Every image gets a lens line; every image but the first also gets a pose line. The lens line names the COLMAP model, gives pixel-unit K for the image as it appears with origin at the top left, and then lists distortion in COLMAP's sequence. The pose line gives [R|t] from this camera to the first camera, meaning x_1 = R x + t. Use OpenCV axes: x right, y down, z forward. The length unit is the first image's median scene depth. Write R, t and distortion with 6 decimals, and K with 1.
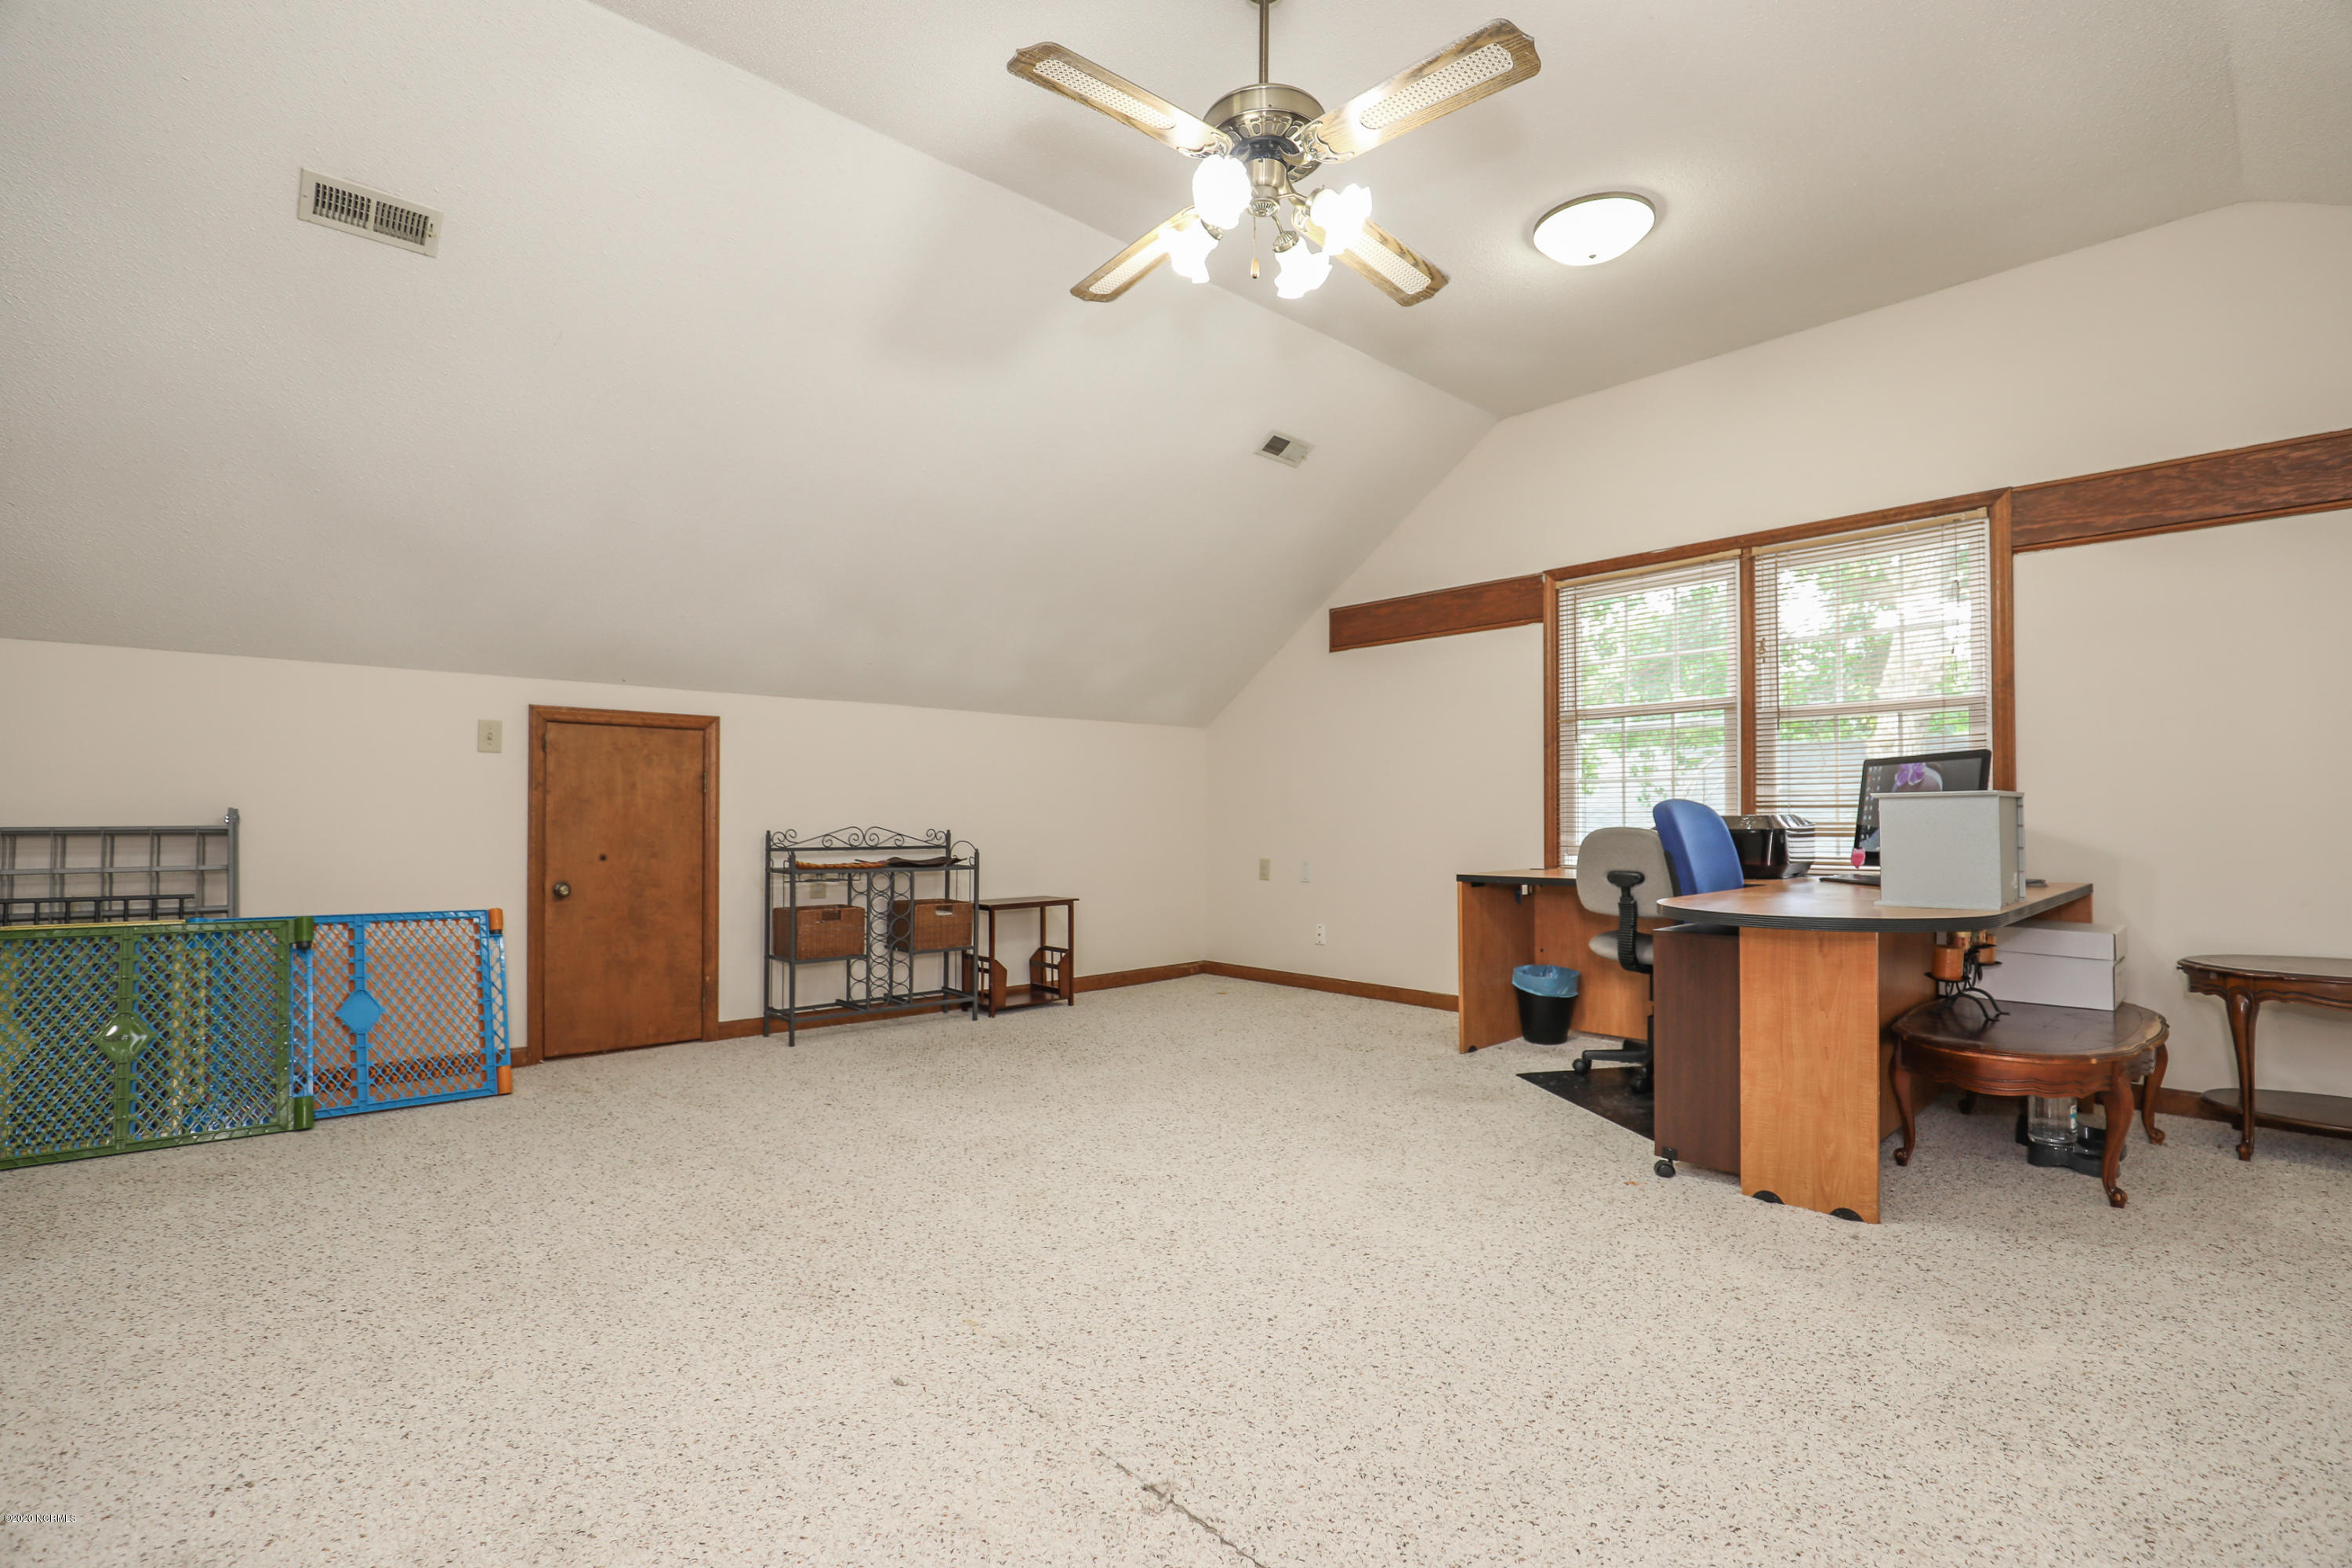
lens RADIAL K [[1080.9, 0, 1167.7], [0, 1080.9, 799.0], [0, 0, 1]] dist [-0.042109, 0.012351]
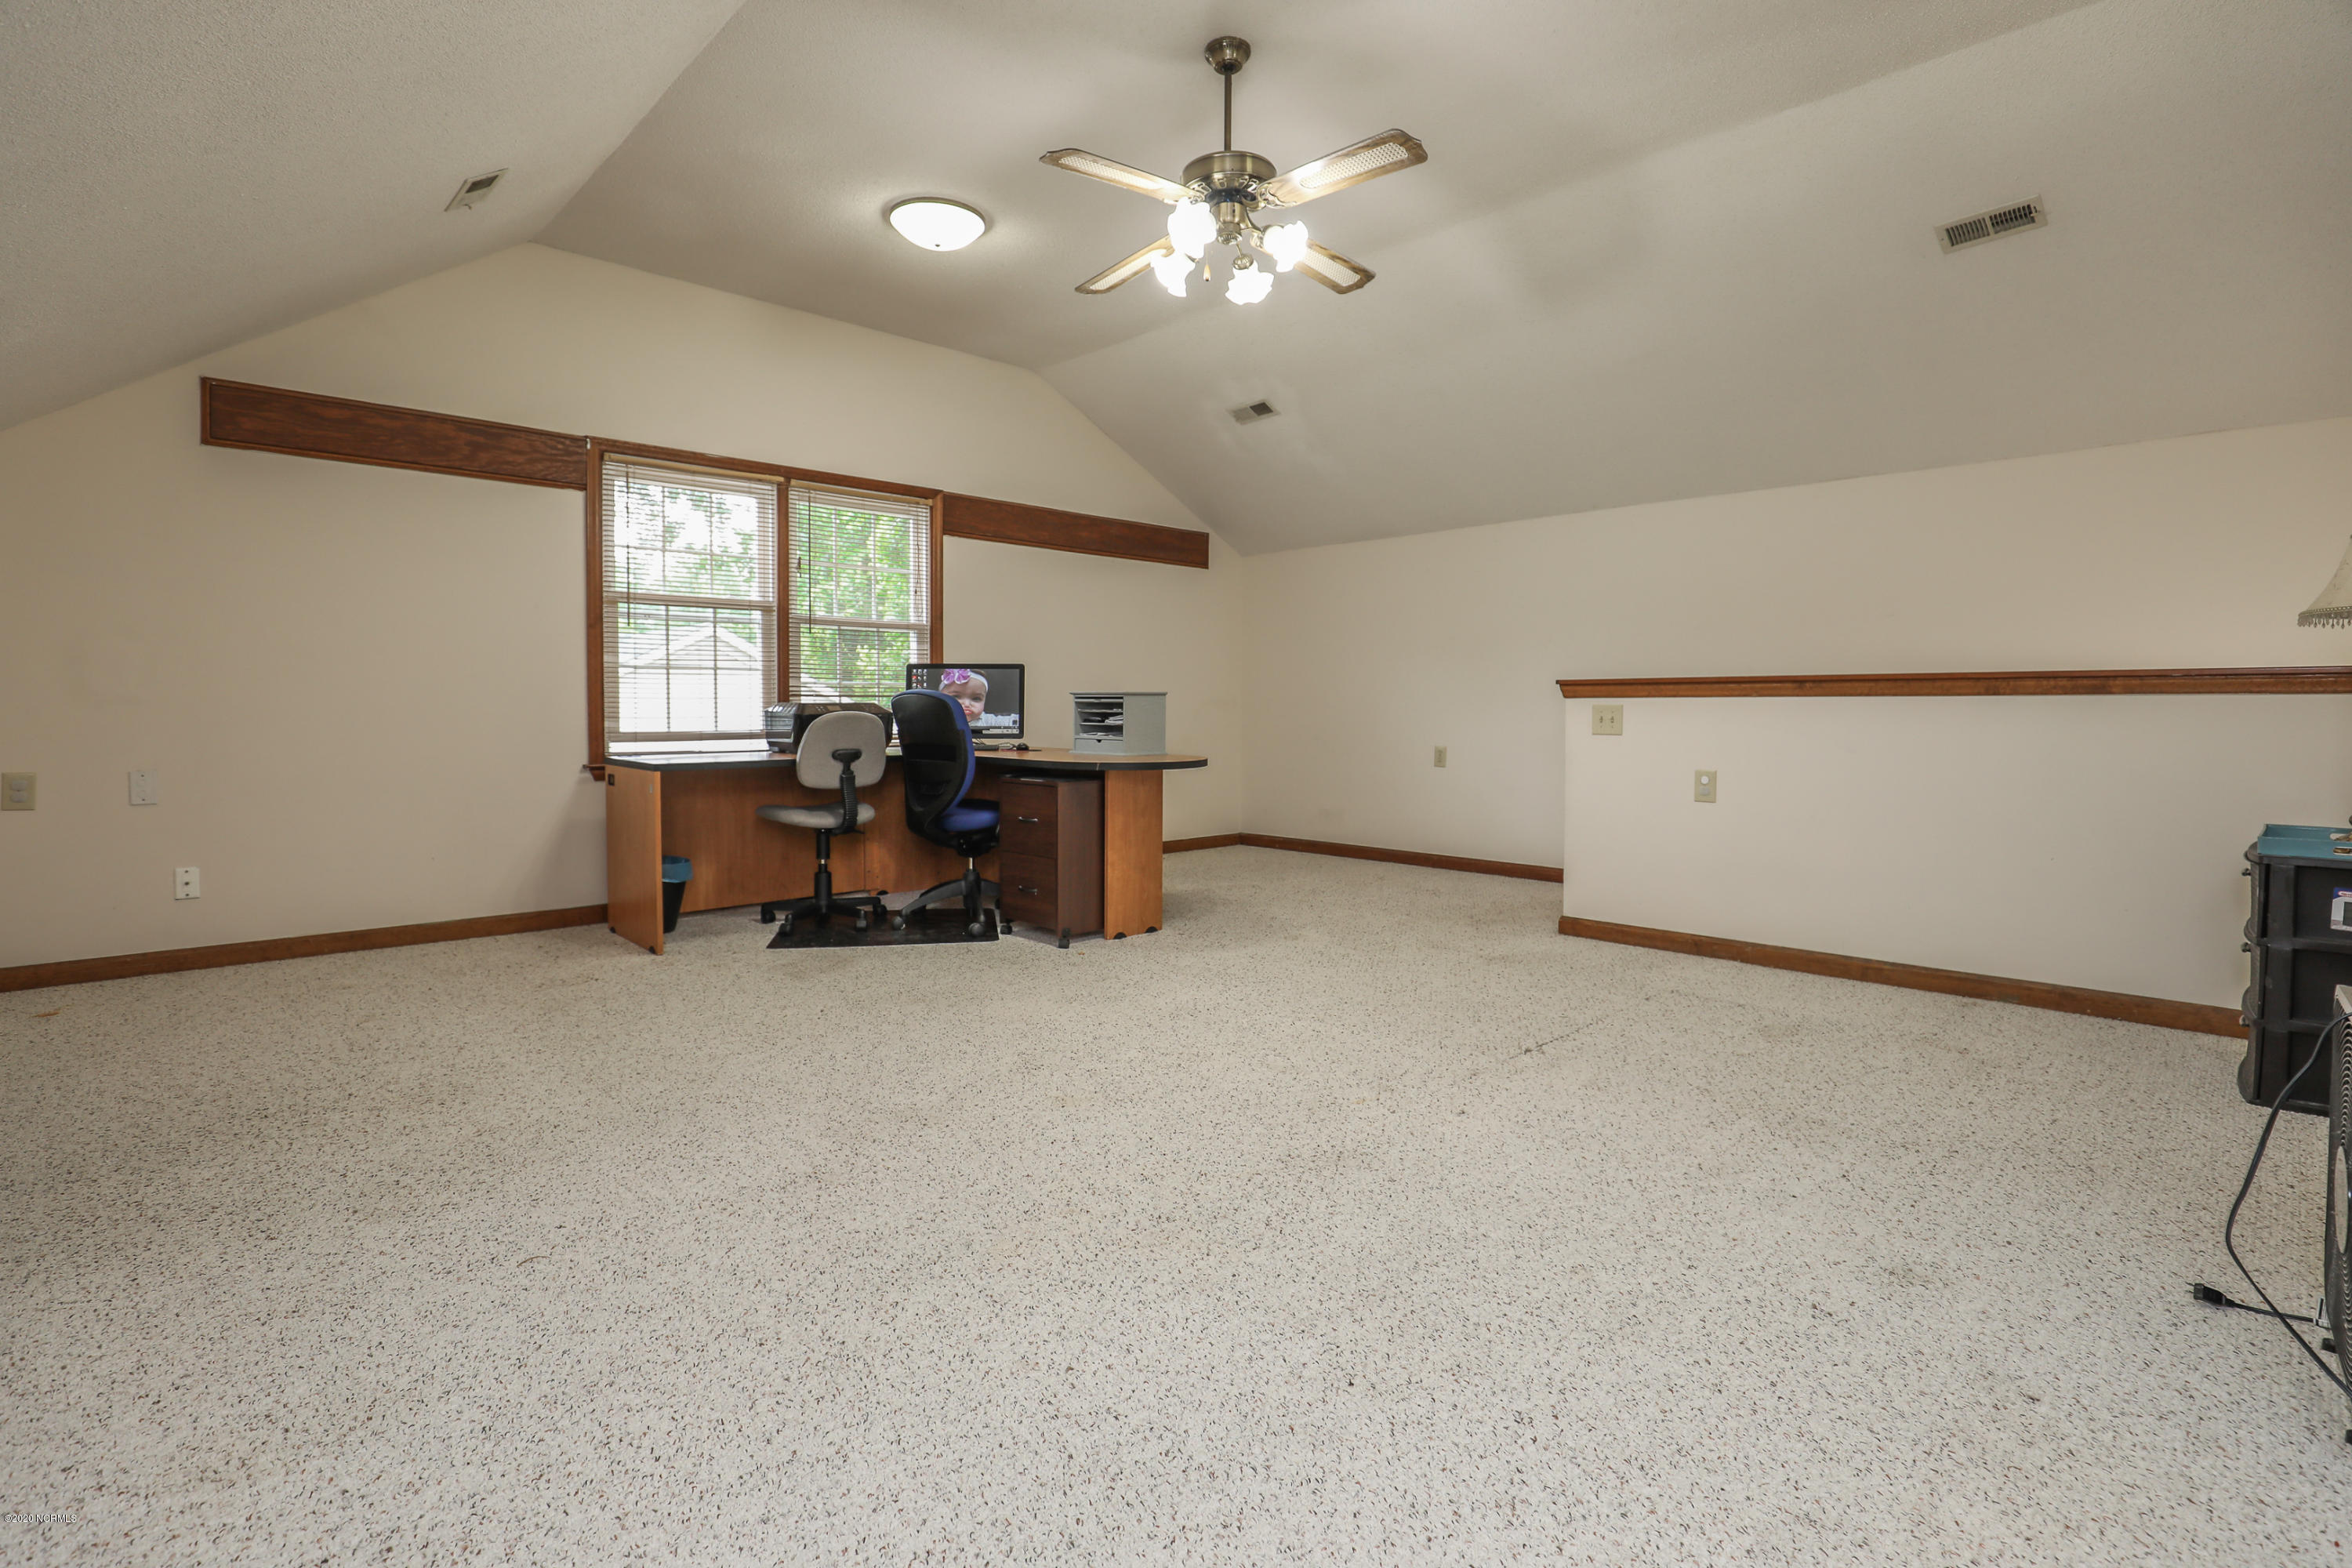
lens RADIAL K [[1082.7, 0, 1175.7], [0, 1082.7, 735.4], [0, 0, 1]] dist [-0.044682, 0.011297]
pose [[-0.017544, -0.023514, 0.999570, -0.860311], [-0.020620, 0.999519, 0.023151, 0.019793], [-0.999633, -0.020205, -0.018020, 0.747086]]
